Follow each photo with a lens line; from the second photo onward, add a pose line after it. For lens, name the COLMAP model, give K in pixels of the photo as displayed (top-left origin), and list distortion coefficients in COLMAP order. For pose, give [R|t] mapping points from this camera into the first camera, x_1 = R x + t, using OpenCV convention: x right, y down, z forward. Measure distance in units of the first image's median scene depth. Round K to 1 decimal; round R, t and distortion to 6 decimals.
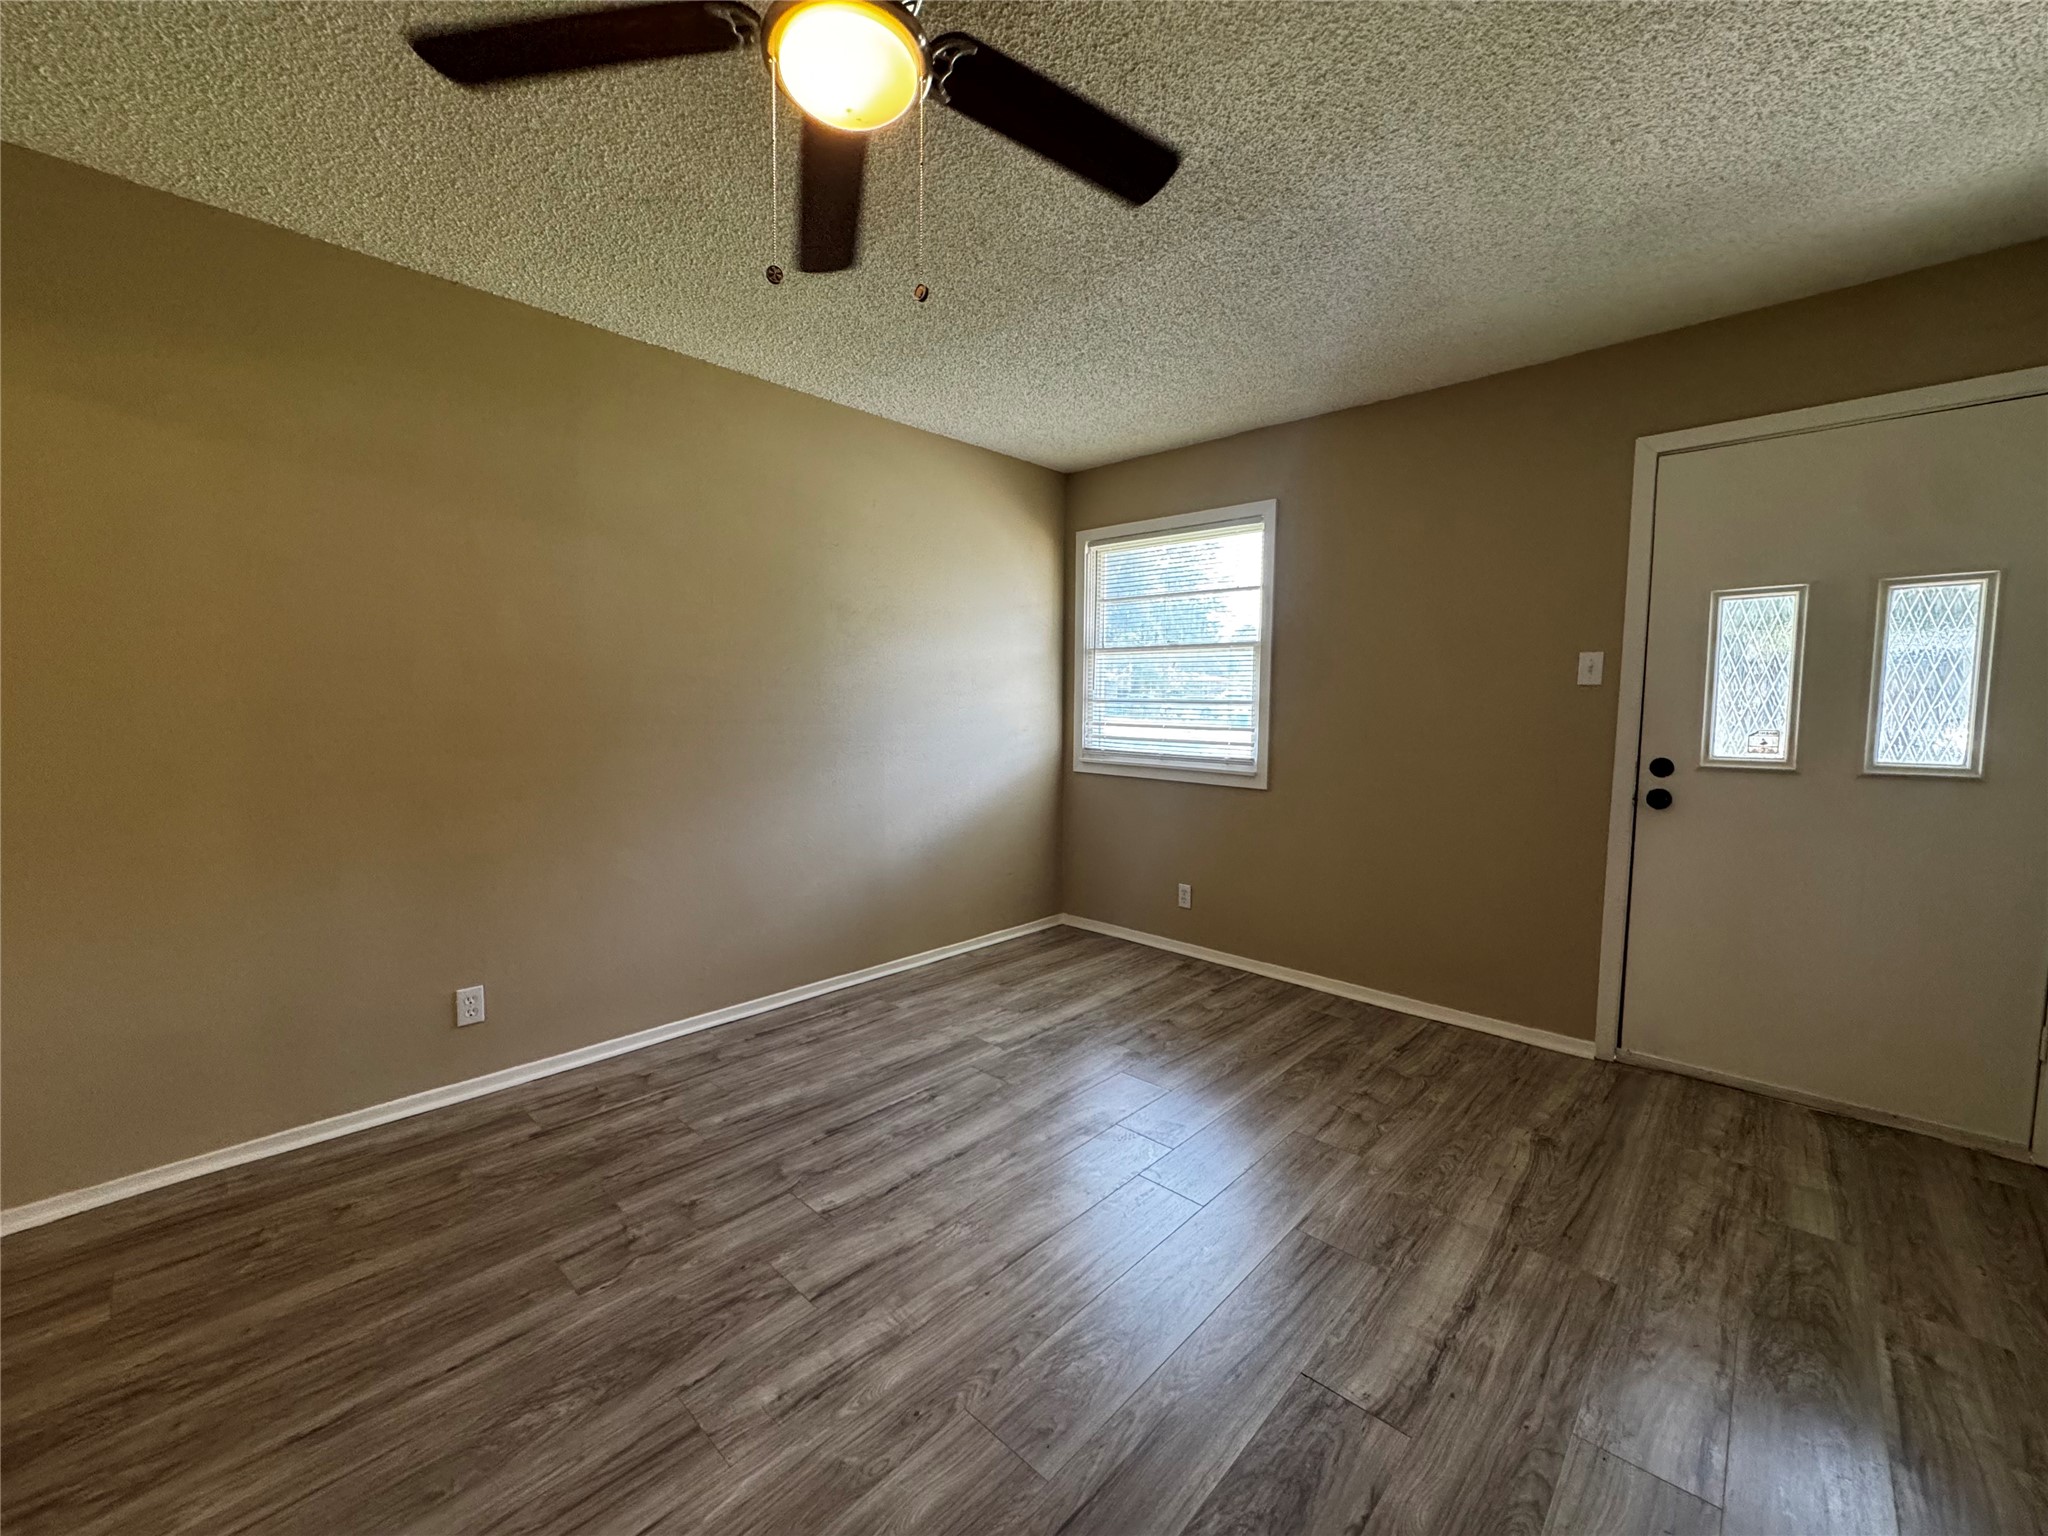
lens RADIAL K [[814.4, 0, 1030.2], [0, 814.4, 768.6], [0, 0, 1]] dist [-0.002433, -0.000211]
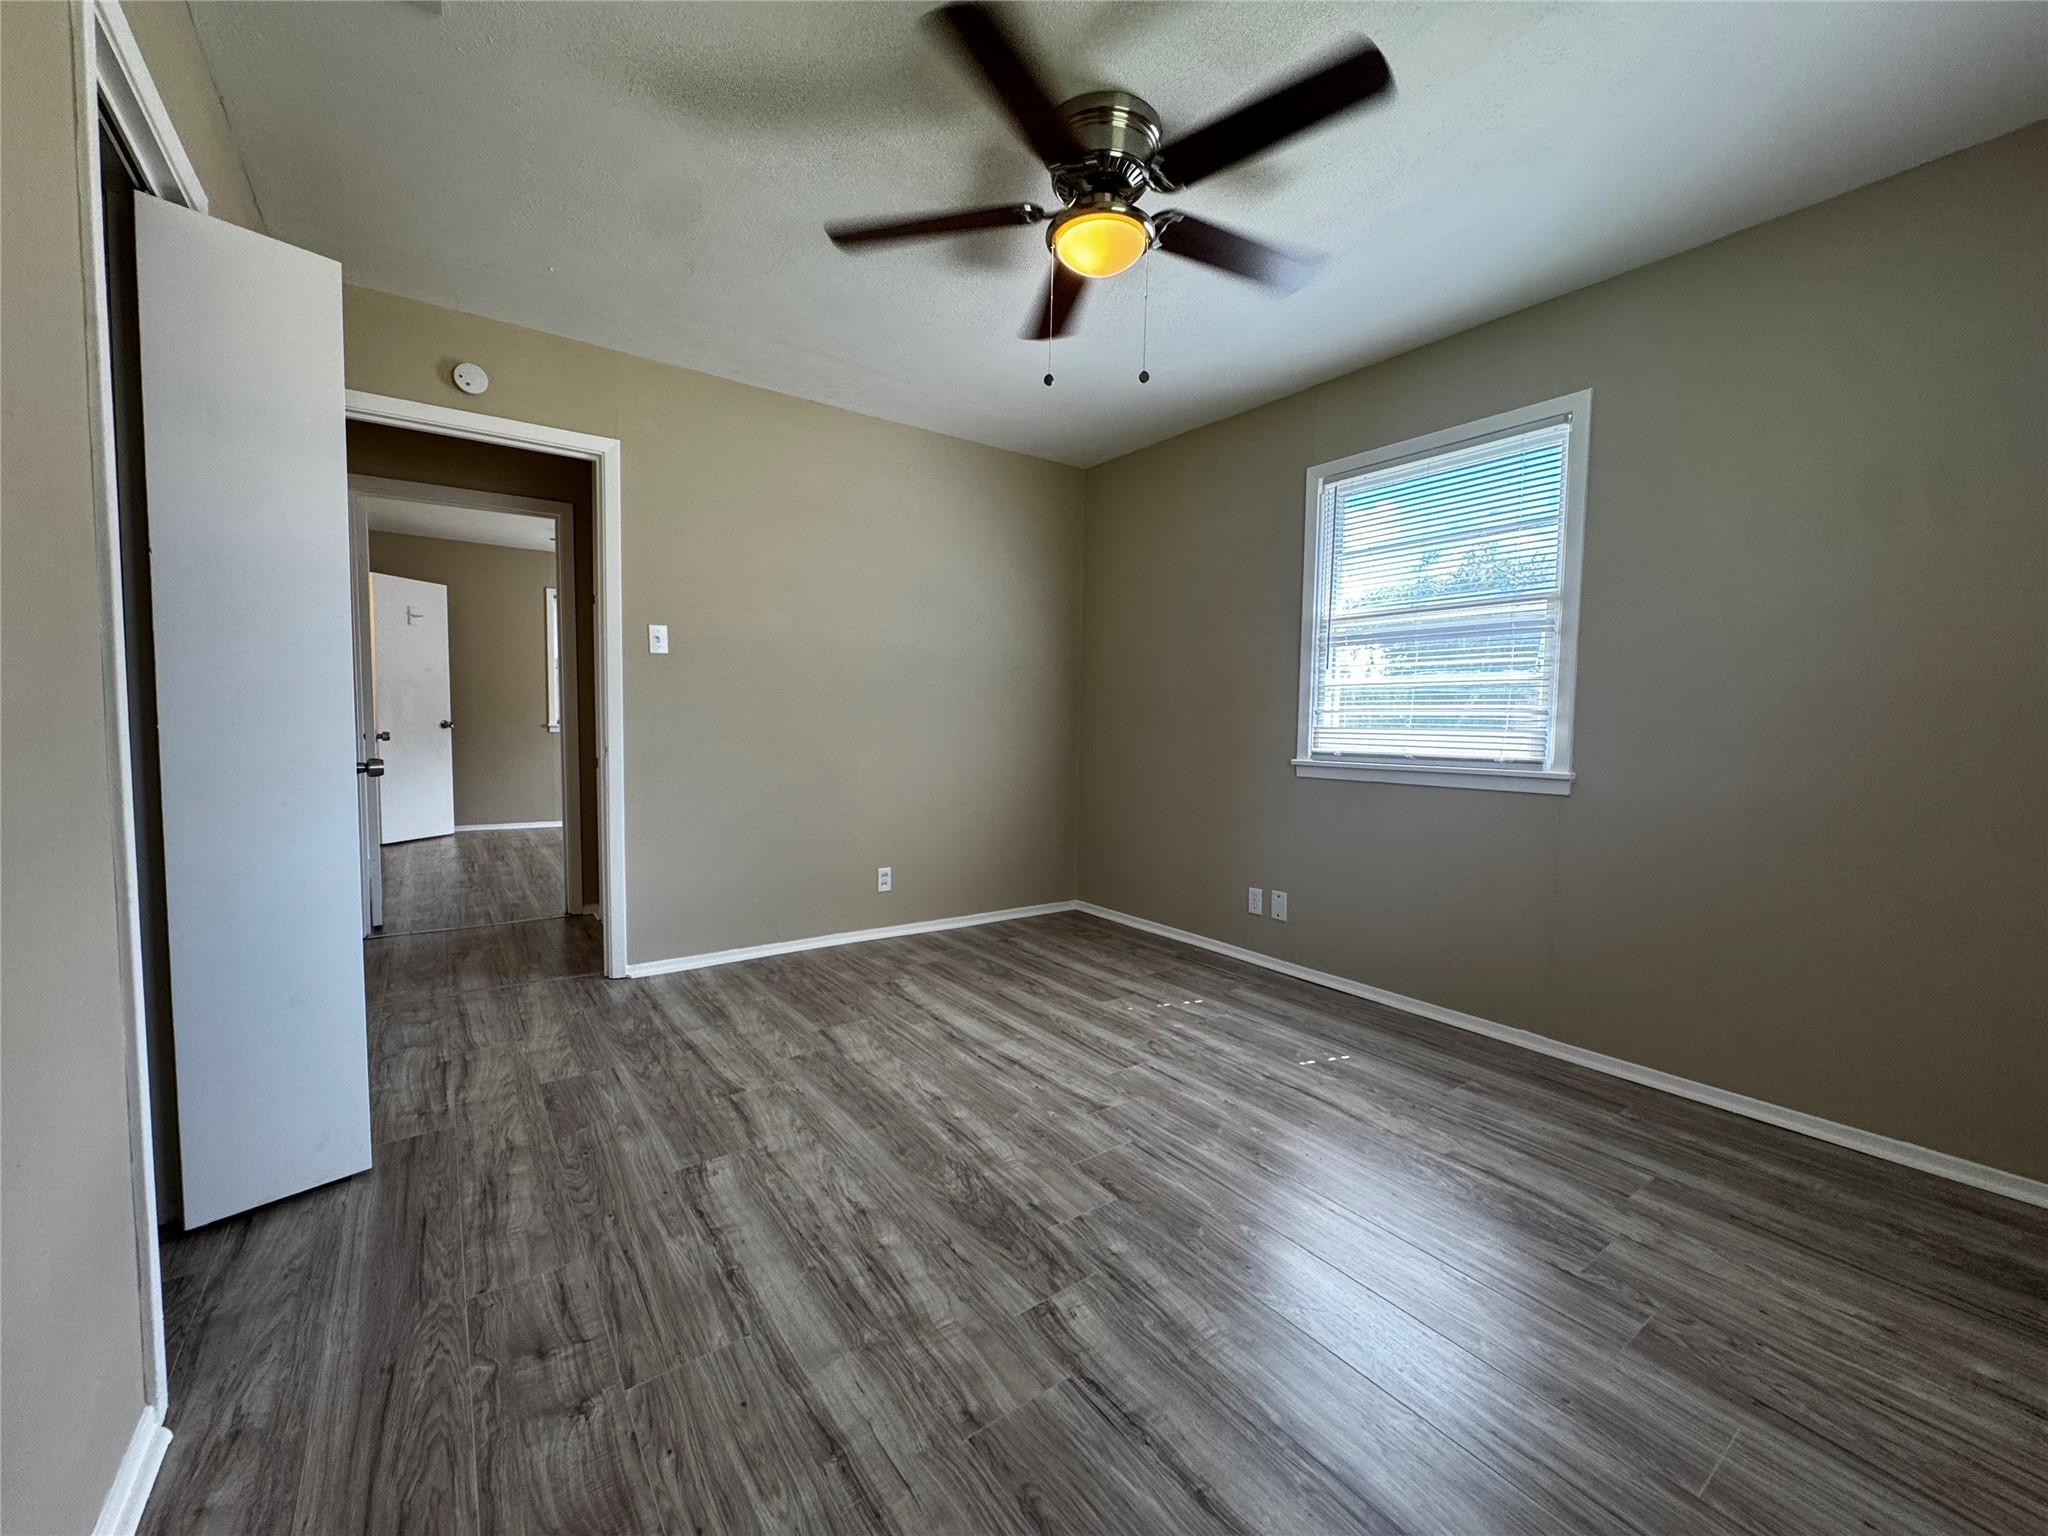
lens RADIAL K [[814.4, 0, 1017.2], [0, 814.4, 770.2], [0, 0, 1]] dist [-0.002433, -0.000211]
pose [[-0.195164, 0.054315, -0.979265, 1.490277], [-0.092023, 0.993046, 0.073420, 0.009040], [0.976444, 0.104444, -0.188809, 1.589035]]
